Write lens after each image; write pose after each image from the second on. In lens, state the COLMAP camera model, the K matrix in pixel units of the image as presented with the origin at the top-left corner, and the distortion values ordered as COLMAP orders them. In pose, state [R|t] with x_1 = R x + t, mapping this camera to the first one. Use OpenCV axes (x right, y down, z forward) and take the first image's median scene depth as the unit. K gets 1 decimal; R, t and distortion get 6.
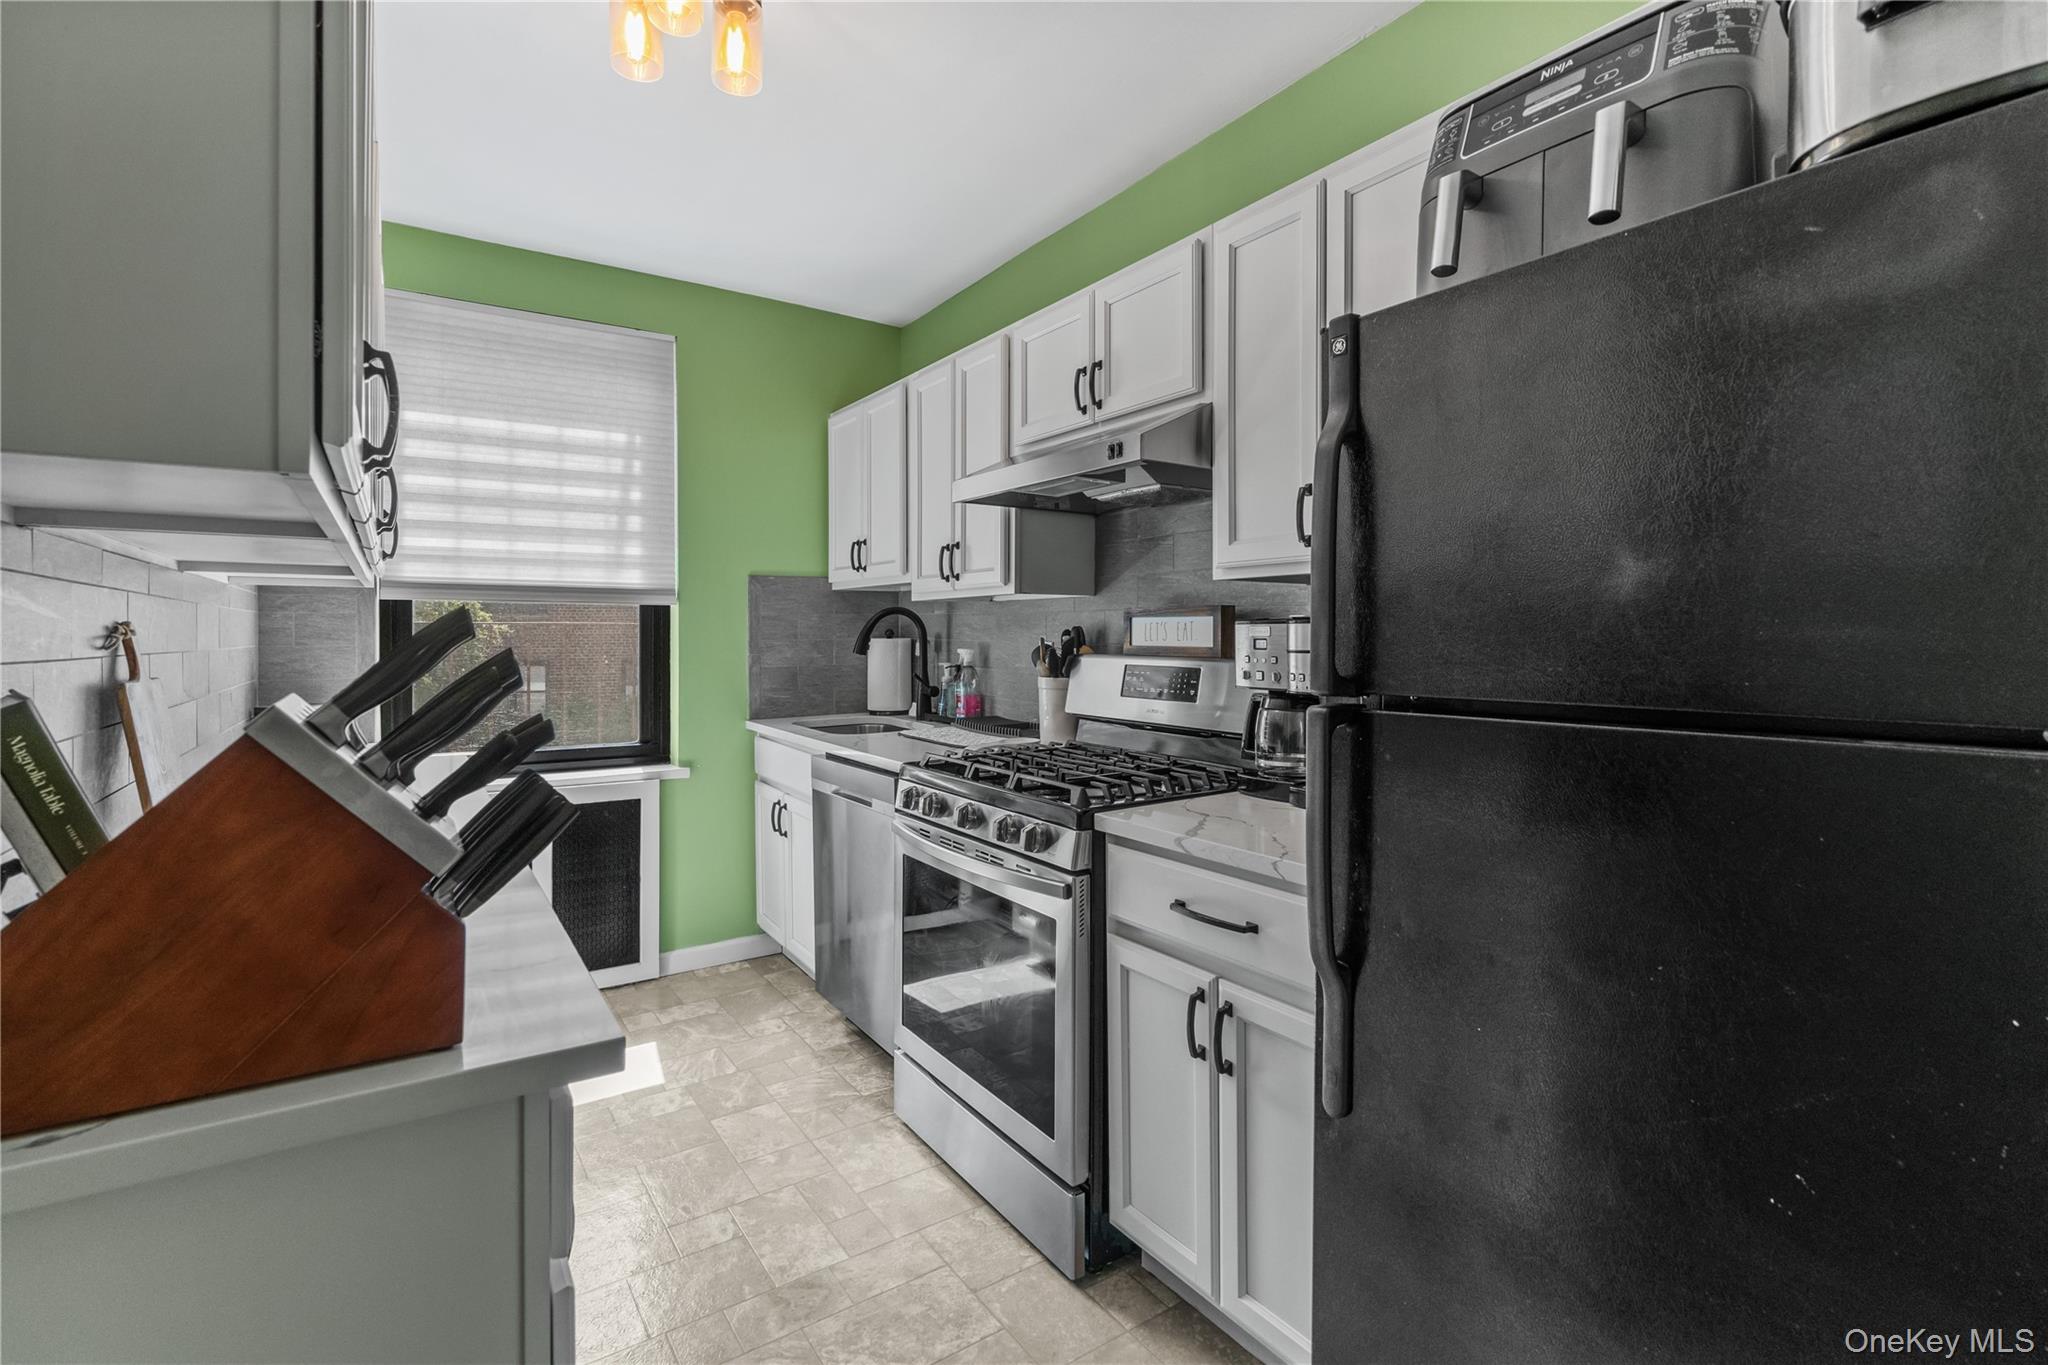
lens RADIAL K [[939.0, 0, 998.4], [0, 939.0, 628.6], [0, 0, 1]] dist [-0.013090, 0.006989]
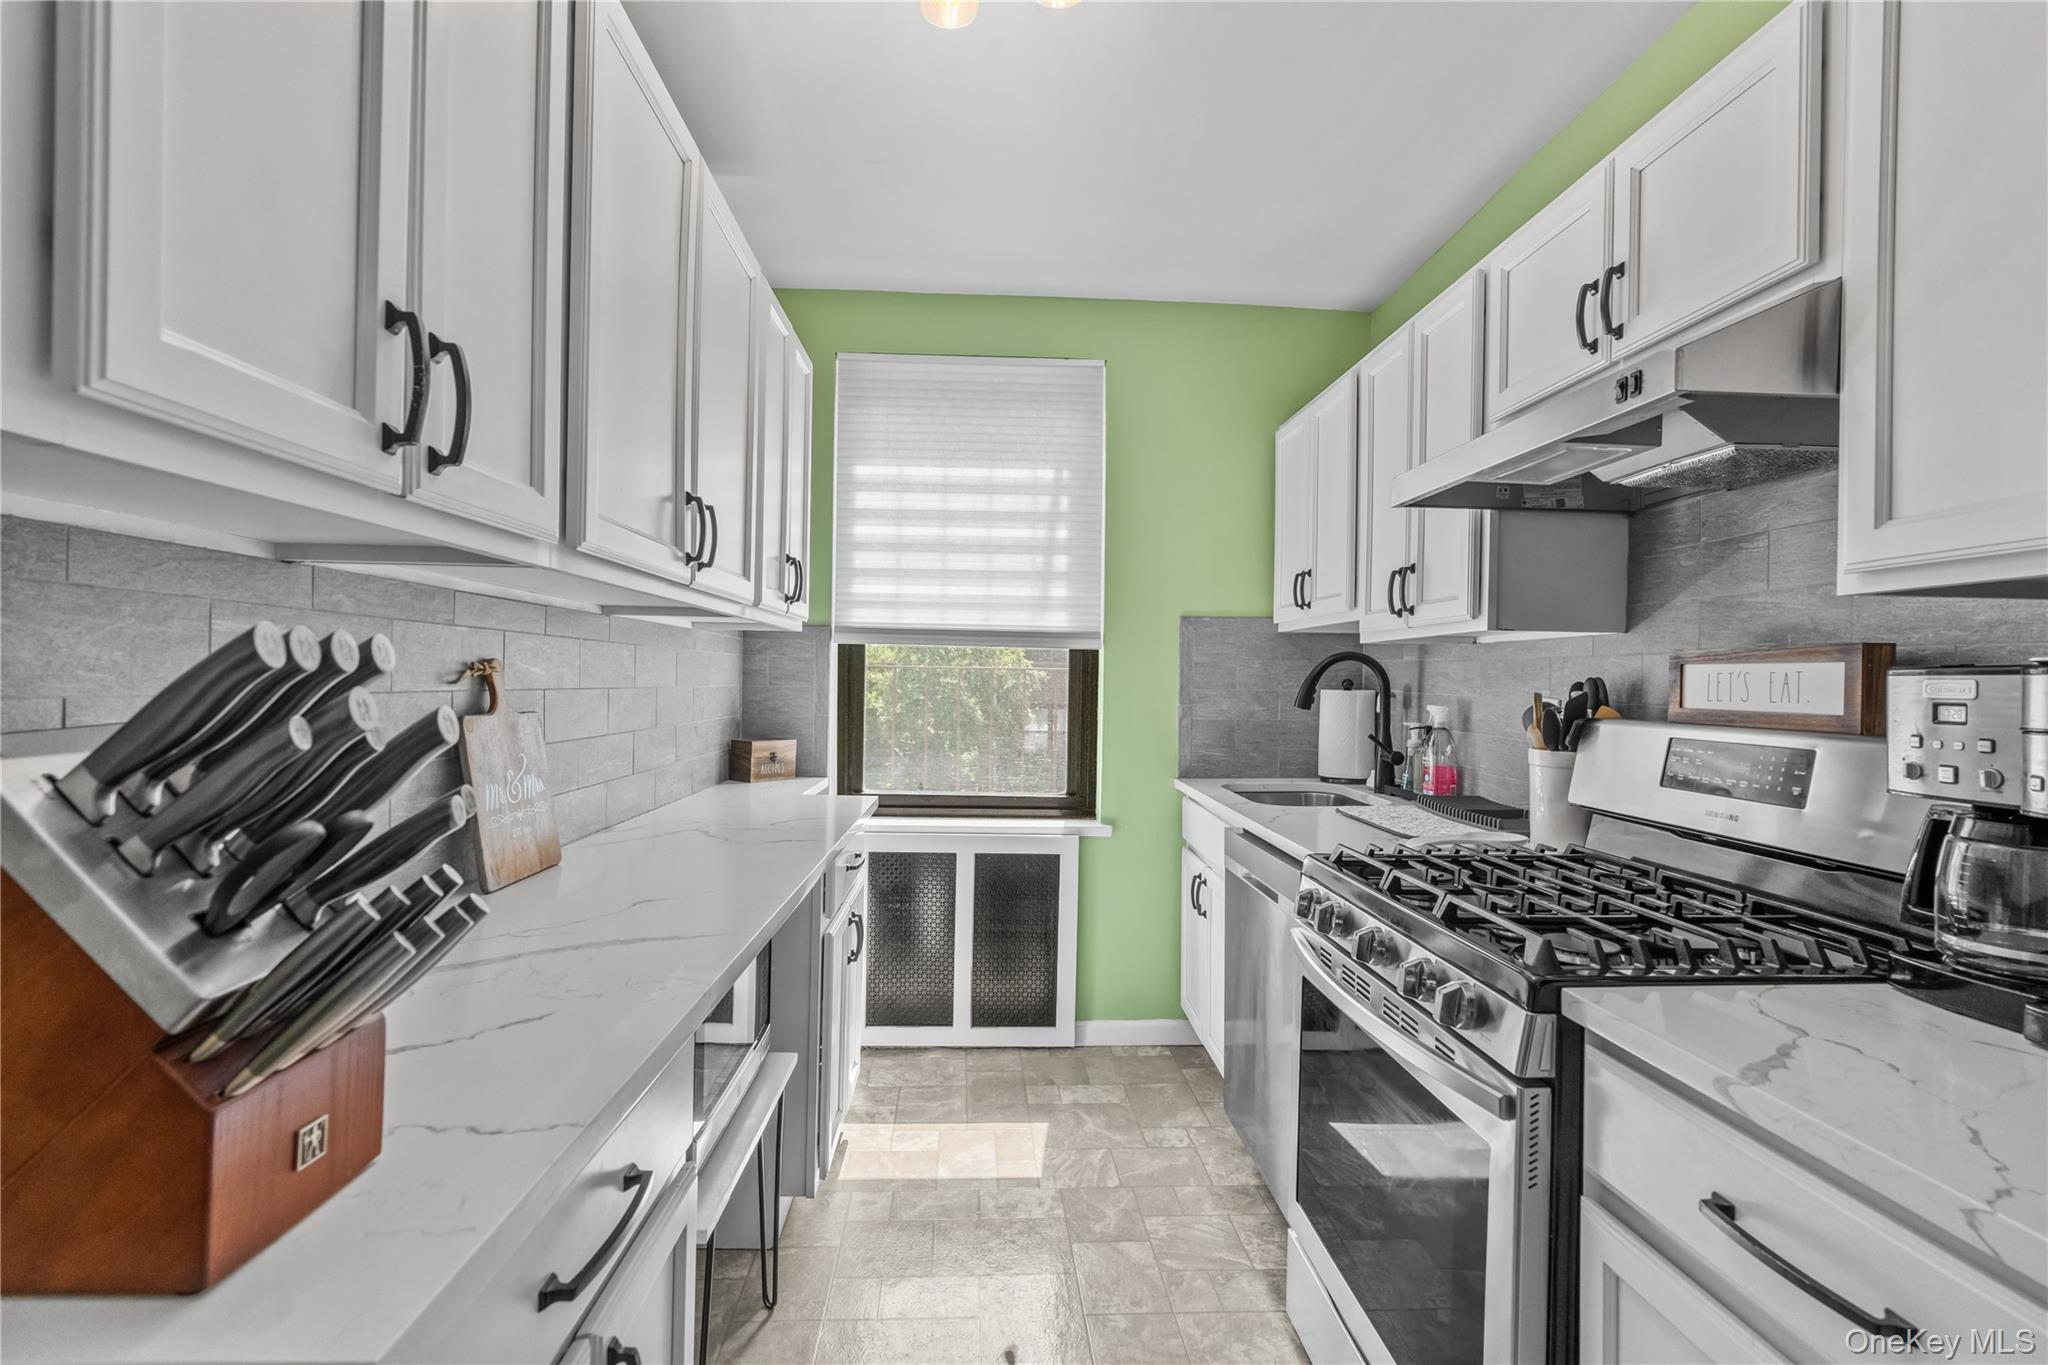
lens RADIAL K [[929.8, 0, 1014.1], [0, 929.8, 678.1], [0, 0, 1]] dist [-0.014973, 0.006636]
pose [[0.860170, 0.014281, -0.509807, 0.062285], [-0.014506, 0.999889, 0.003535, 0.001701], [0.509801, 0.004355, 0.860281, 0.197682]]
